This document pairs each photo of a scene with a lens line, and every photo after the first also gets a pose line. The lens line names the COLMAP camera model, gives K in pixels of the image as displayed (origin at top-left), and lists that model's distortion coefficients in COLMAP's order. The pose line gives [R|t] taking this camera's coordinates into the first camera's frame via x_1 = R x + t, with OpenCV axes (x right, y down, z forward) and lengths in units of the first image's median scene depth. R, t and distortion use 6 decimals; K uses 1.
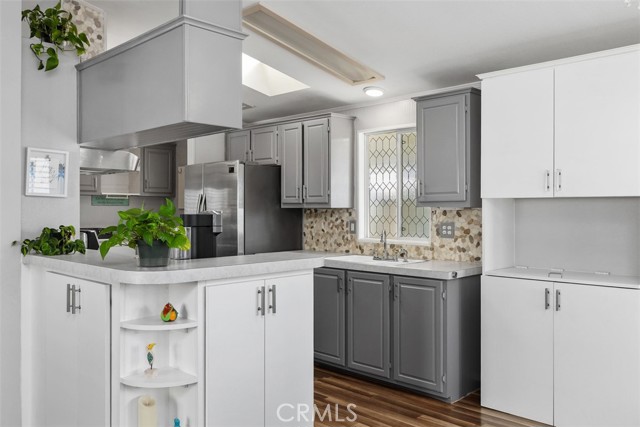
lens RADIAL K [[524.6, 0, 321.7], [0, 524.6, 210.9], [0, 0, 1]] dist [0.001353, -0.005101]
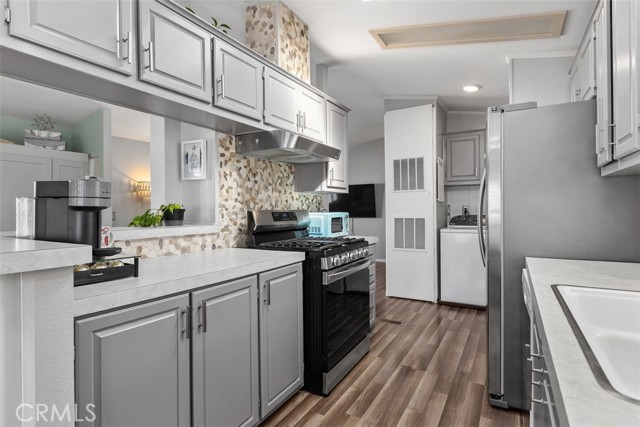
lens RADIAL K [[329.8, 0, 320.2], [0, 329.8, 211.0], [0, 0, 1]] dist [-0.001928, 0.000231]
pose [[0.243555, 0.001664, -0.969886, 0.207644], [0.004663, 0.999985, 0.002887, 0.031606], [0.969876, -0.005226, 0.243544, 0.800714]]
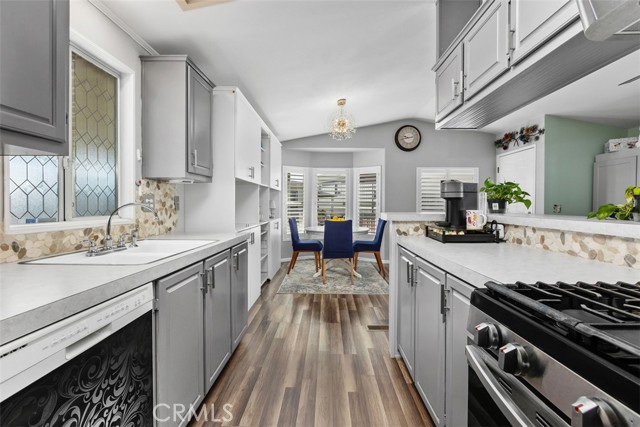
lens RADIAL K [[282.5, 0, 321.0], [0, 282.5, 209.2], [0, 0, 1]] dist [-0.002017, -0.000928]
pose [[-0.679974, -0.013885, 0.733105, -0.328584], [-0.000838, 0.999835, 0.018160, 0.037939], [-0.733236, 0.011733, -0.679873, 1.120791]]
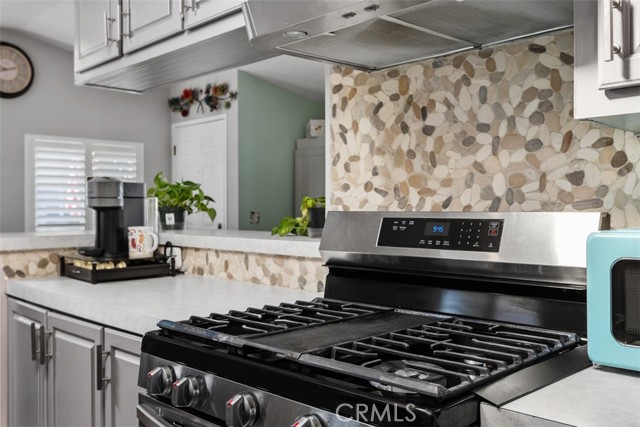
lens RADIAL K [[617.6, 0, 321.0], [0, 617.6, 212.2], [0, 0, 1]] dist [-0.006007, 0.000000]
pose [[-0.999460, 0.001606, 0.032828, -0.364134], [0.001923, 0.999952, 0.009629, 0.027743], [-0.032810, 0.009687, -0.999415, 1.240172]]
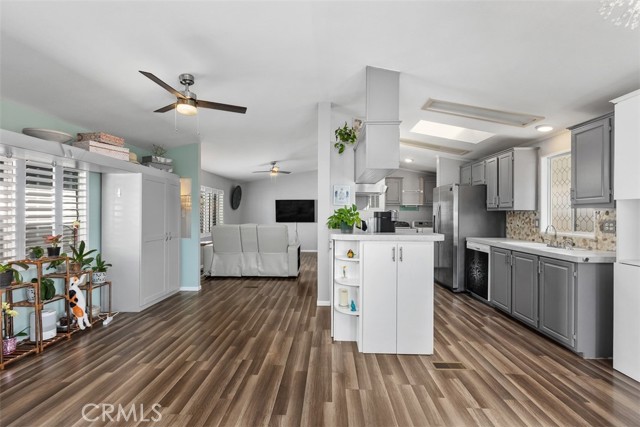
lens RADIAL K [[282.5, 0, 319.4], [0, 282.5, 214.4], [0, 0, 1]] dist [-0.002017, -0.000928]
pose [[0.668805, 0.003318, -0.743431, 0.276888], [-0.006933, 0.999974, -0.001773, 0.013442], [0.743406, 0.006340, 0.668811, 0.036119]]
